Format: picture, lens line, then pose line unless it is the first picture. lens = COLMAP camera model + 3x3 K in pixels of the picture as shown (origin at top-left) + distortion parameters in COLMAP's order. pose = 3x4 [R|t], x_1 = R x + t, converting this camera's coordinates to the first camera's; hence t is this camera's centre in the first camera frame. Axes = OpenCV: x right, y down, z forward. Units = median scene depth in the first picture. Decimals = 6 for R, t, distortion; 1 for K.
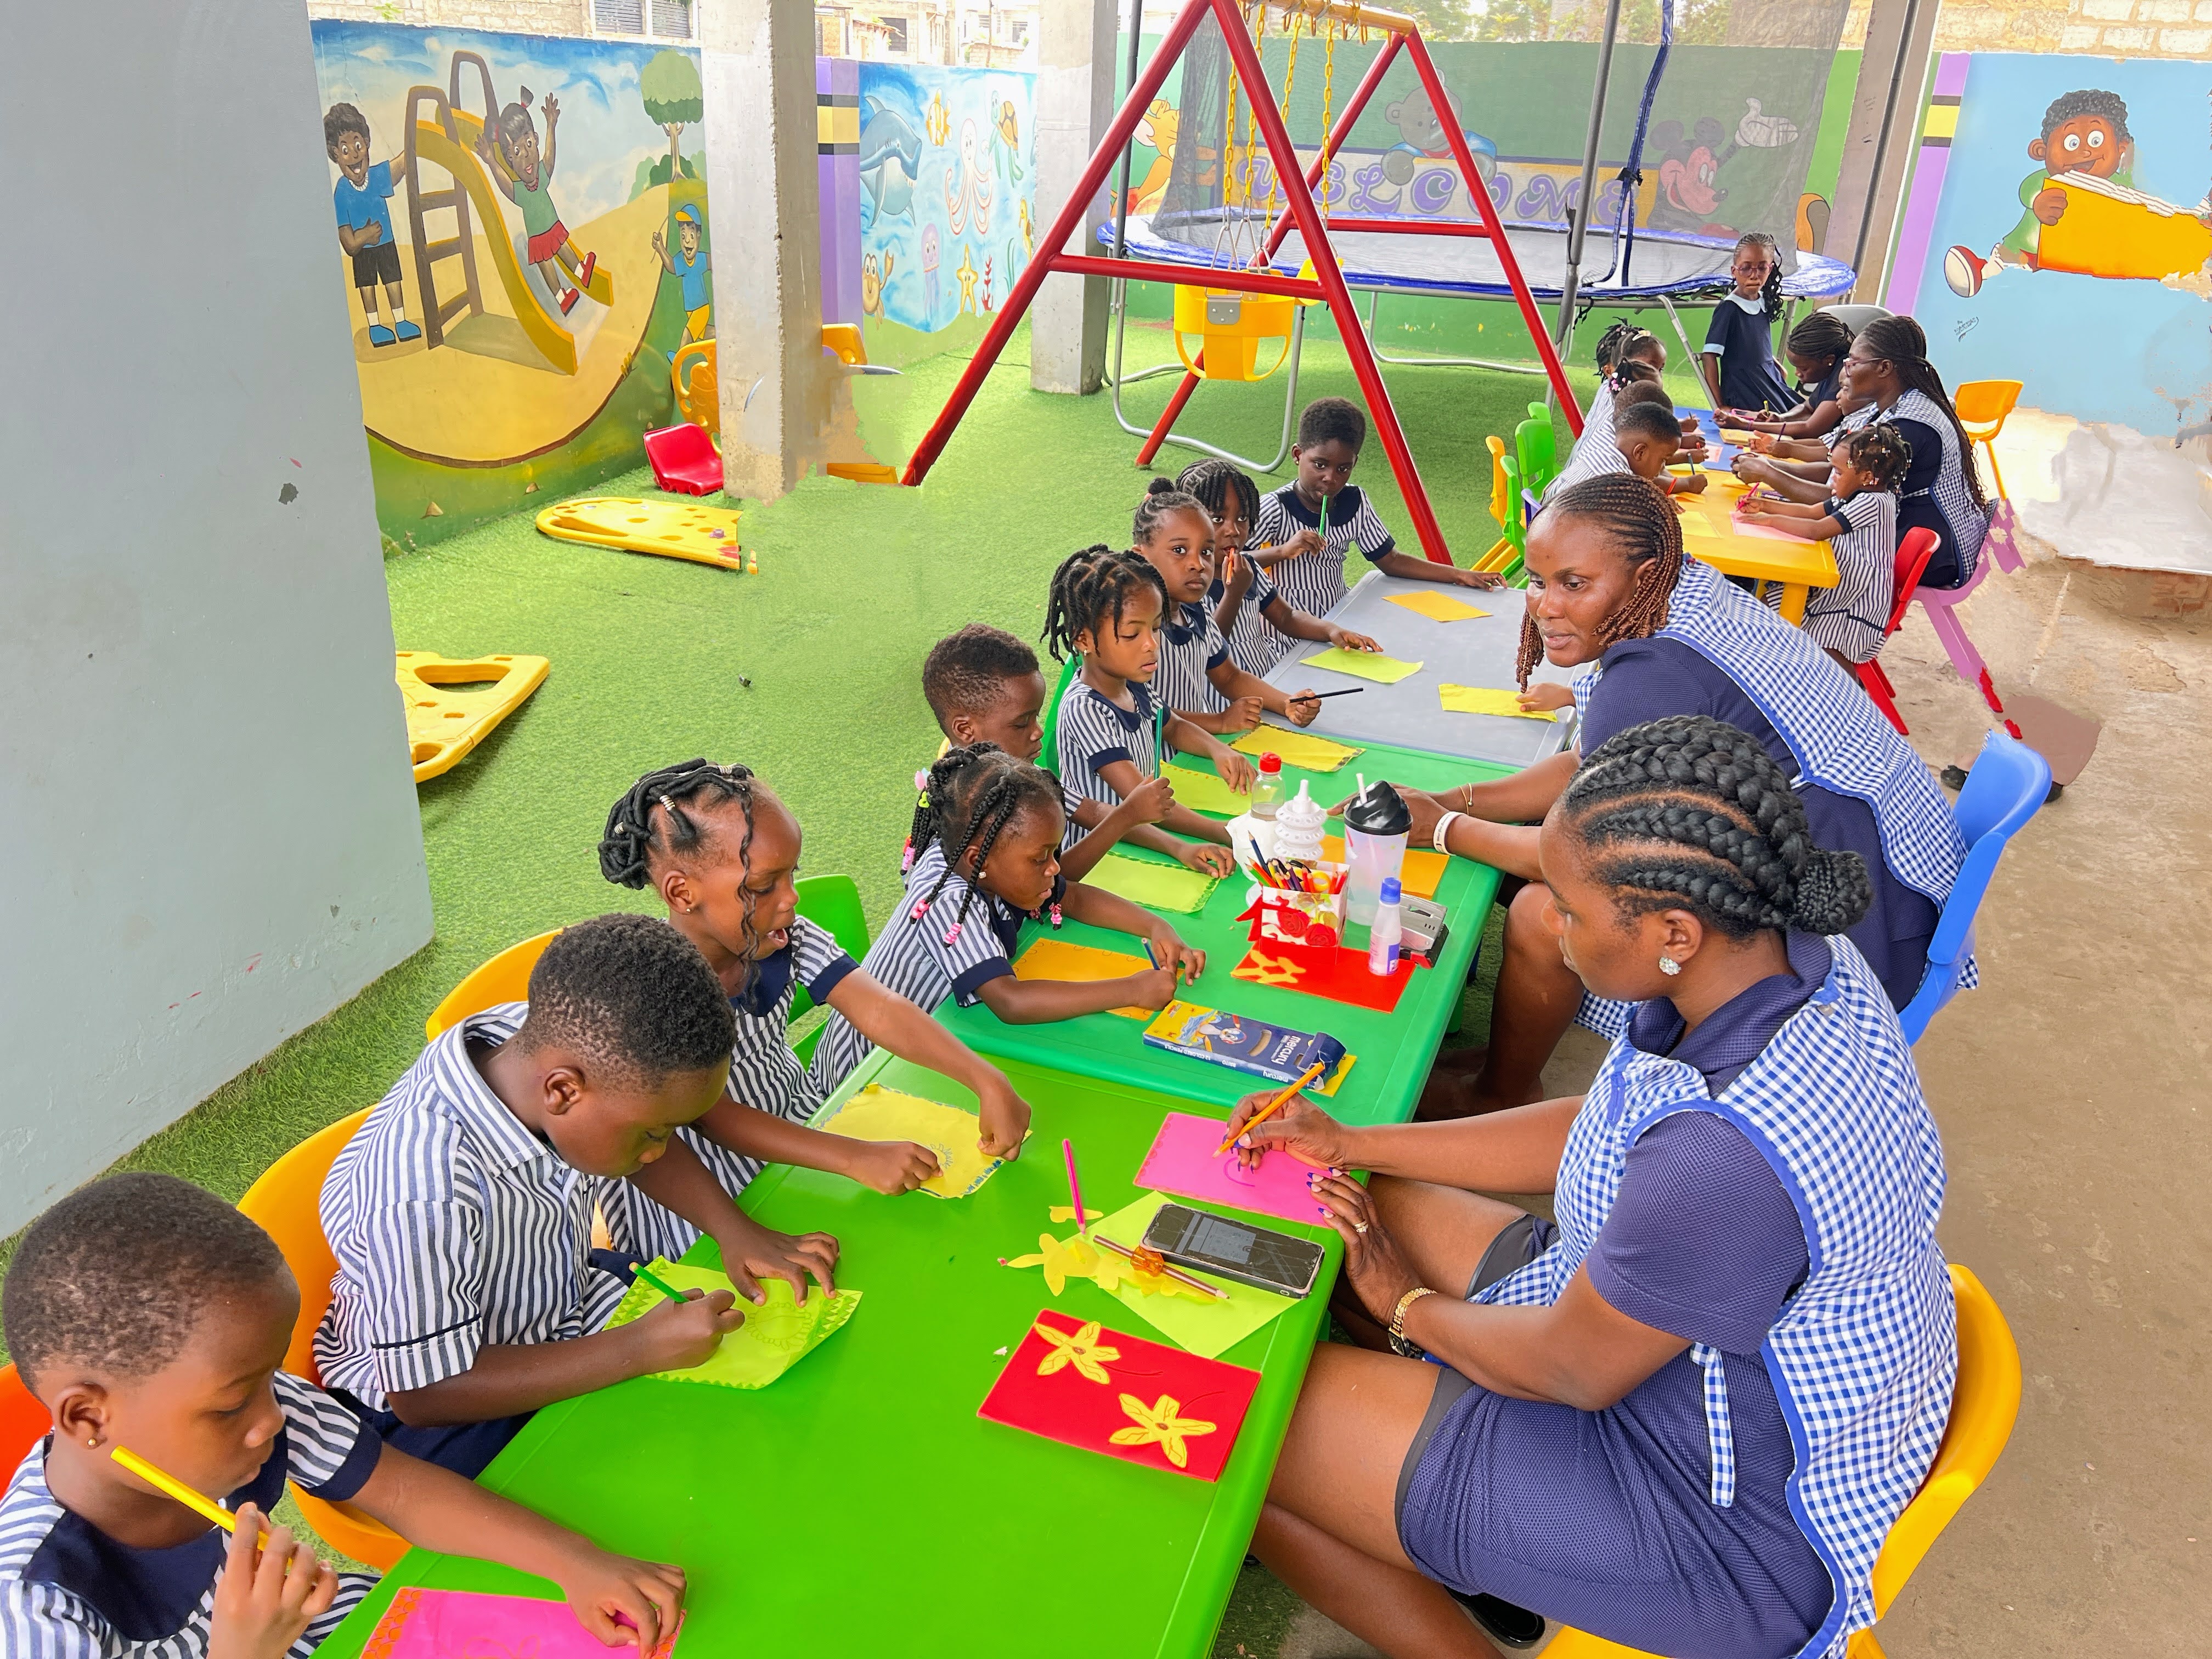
lens RADIAL K [[1681.9, 0, 1114.4], [0, 1681.9, 818.6], [0, 0, 1]] dist [0.043617, -0.048811]
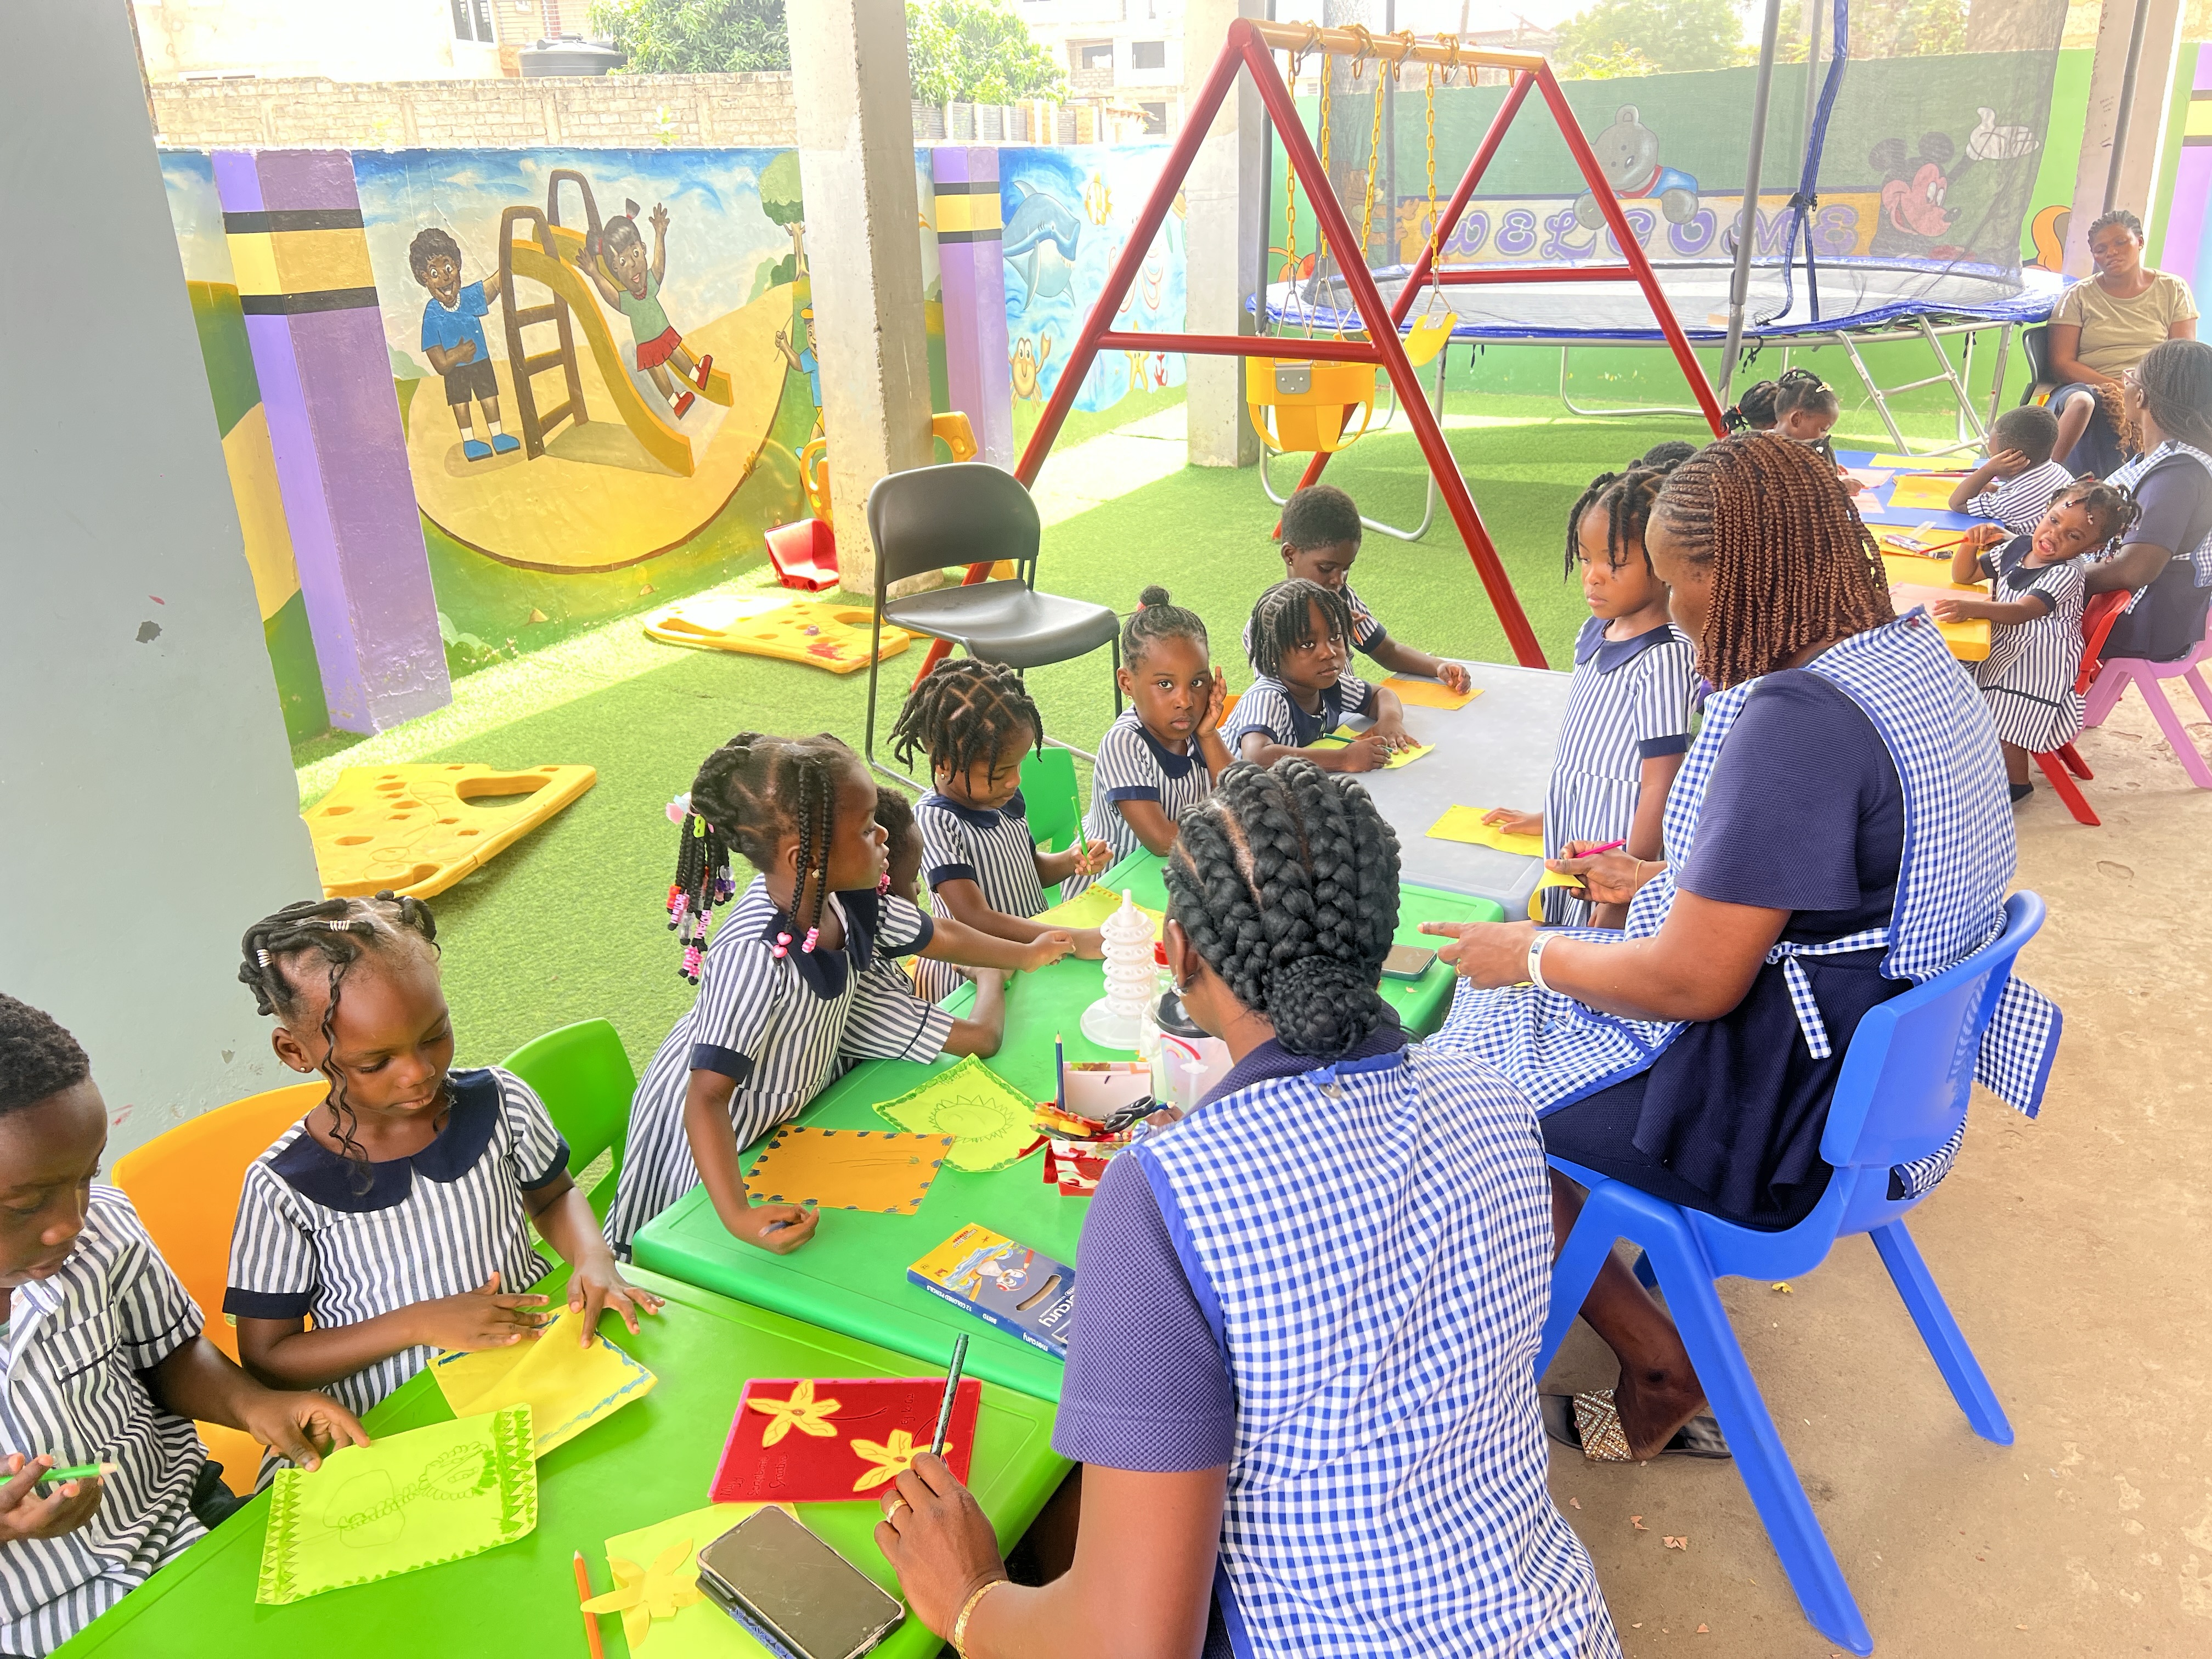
lens RADIAL K [[1681.9, 0, 1104.1], [0, 1681.9, 816.0], [0, 0, 1]] dist [0.043617, -0.048811]
pose [[0.985641, -0.013126, -0.168342, 0.091348], [0.006516, 0.999188, -0.039756, -0.018689], [0.168727, 0.038088, 0.984927, 0.058745]]
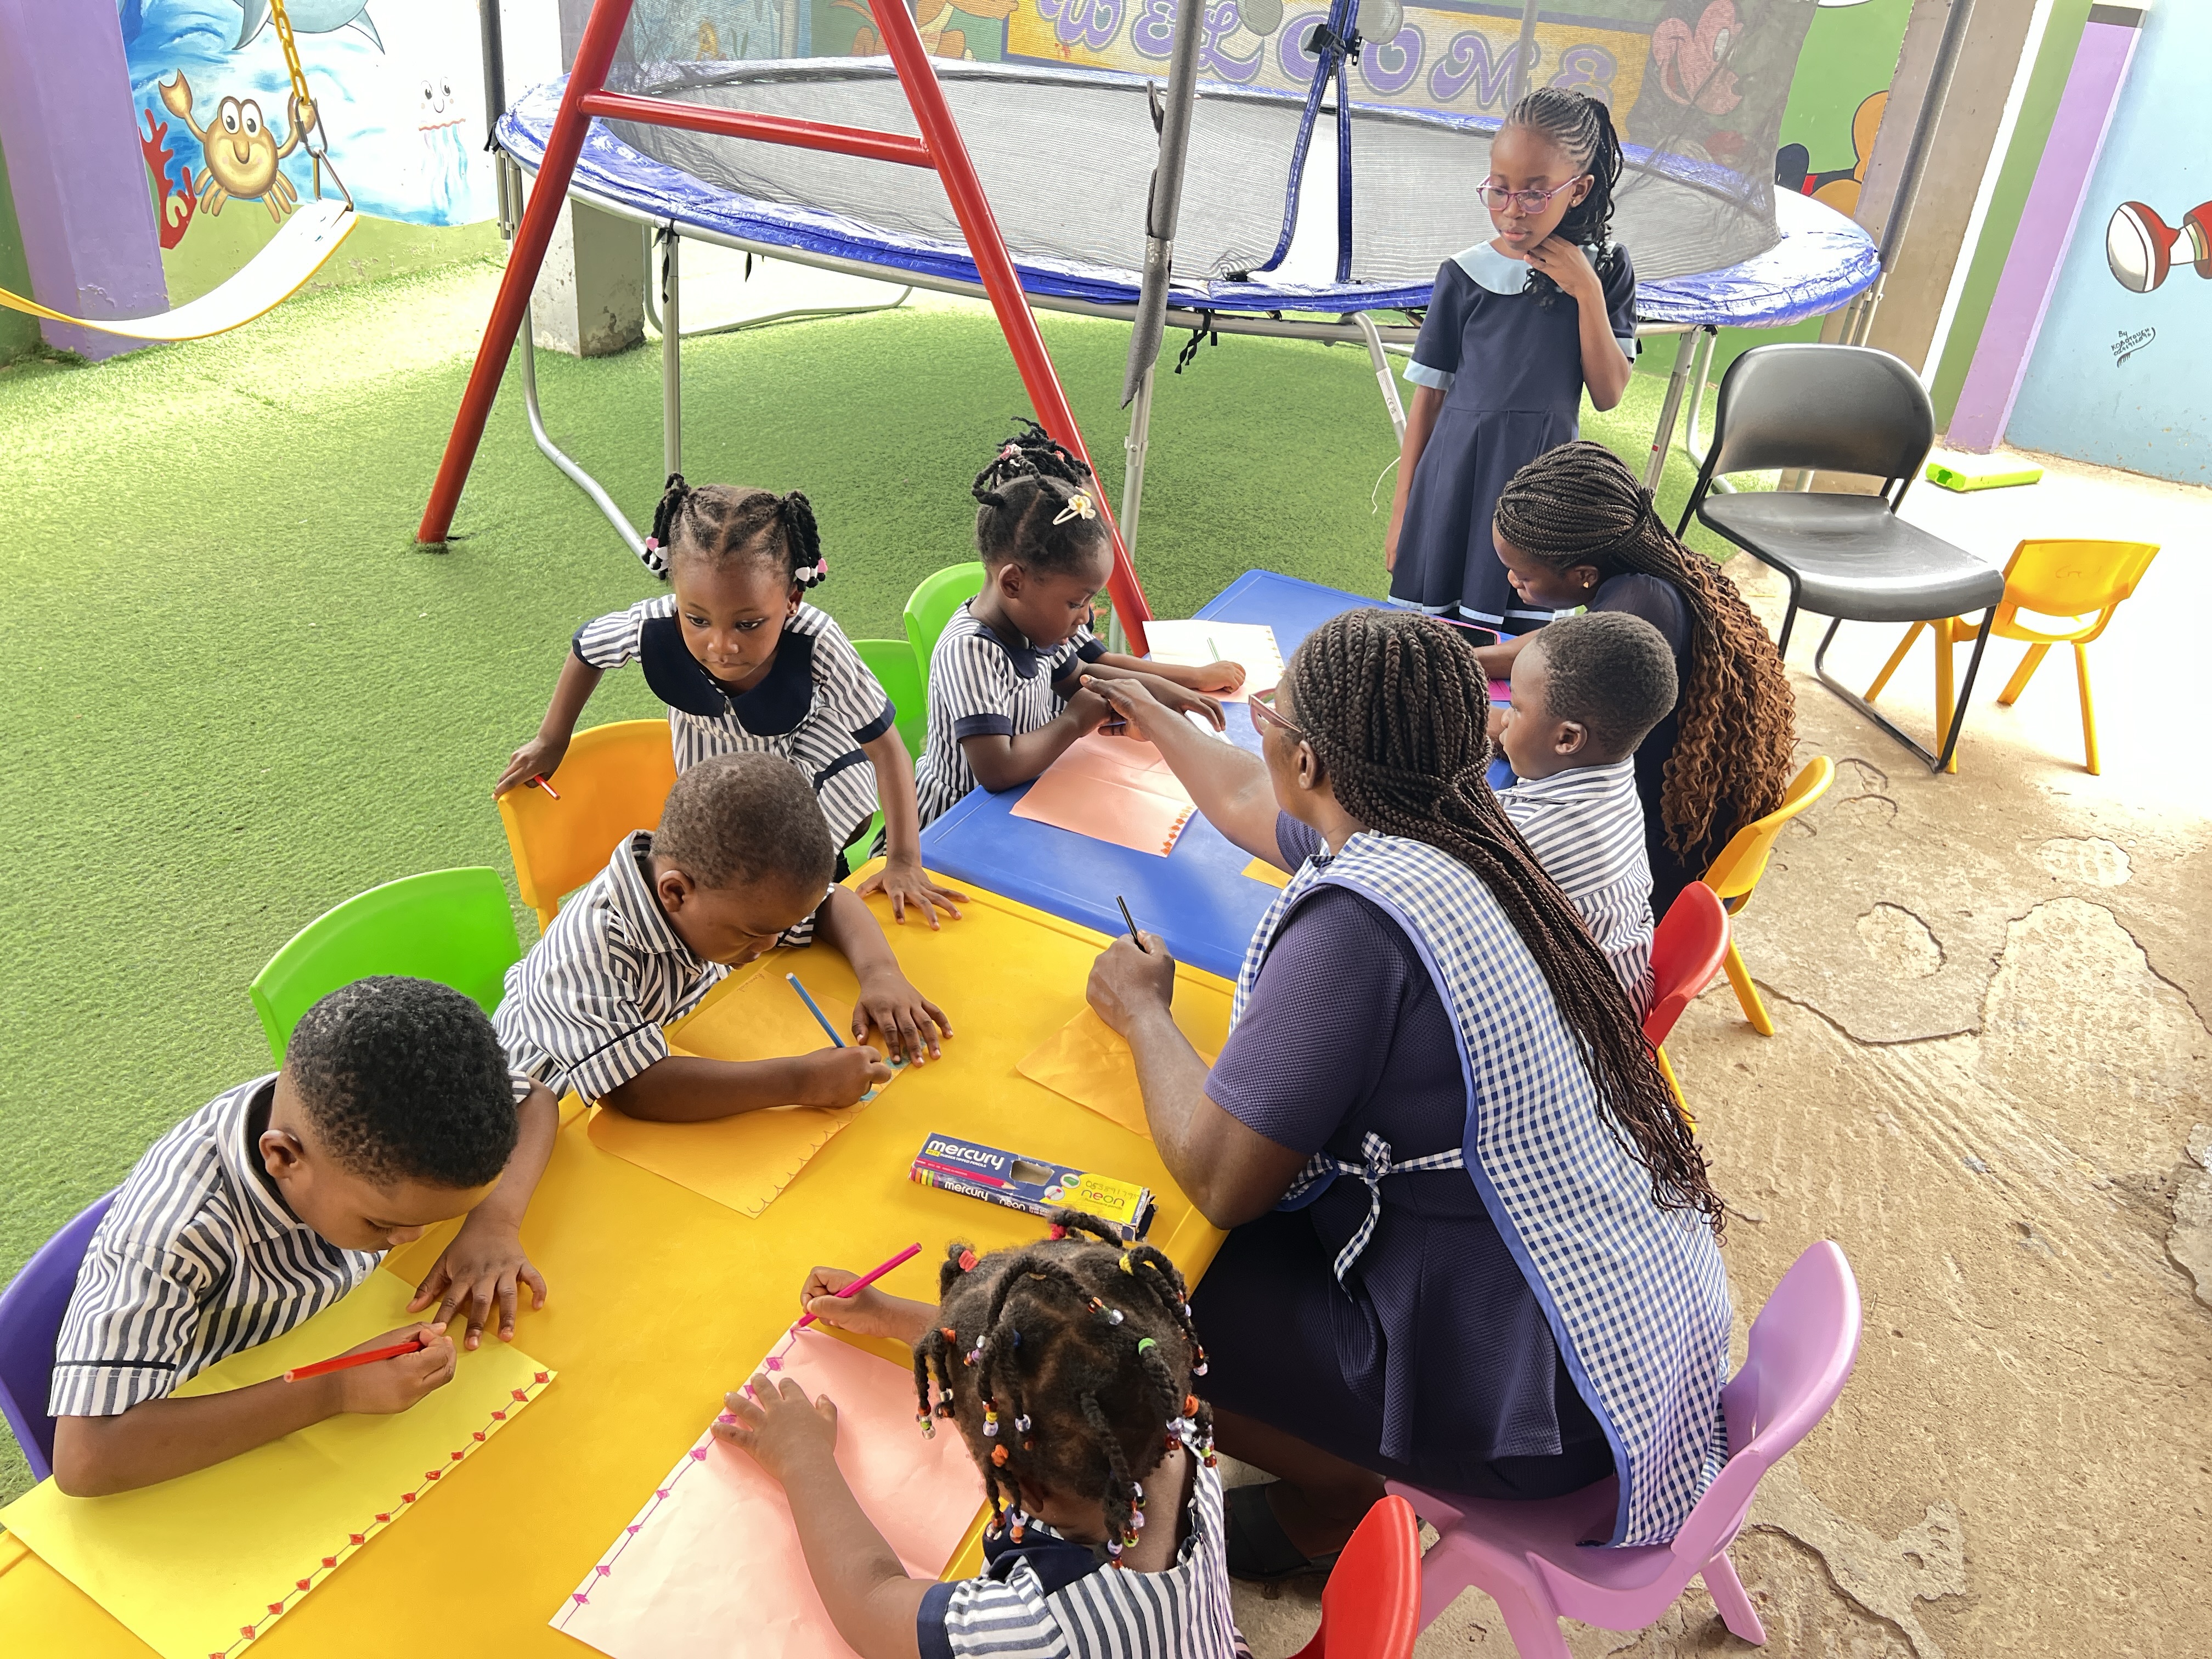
lens RADIAL K [[1681.9, 0, 1102.7], [0, 1681.9, 818.0], [0, 0, 1]] dist [0.043617, -0.048811]
pose [[0.990895, 0.100669, -0.089408, 0.335388], [-0.092610, 0.991615, 0.090128, -0.225453], [0.097731, -0.081028, 0.991909, 0.567439]]
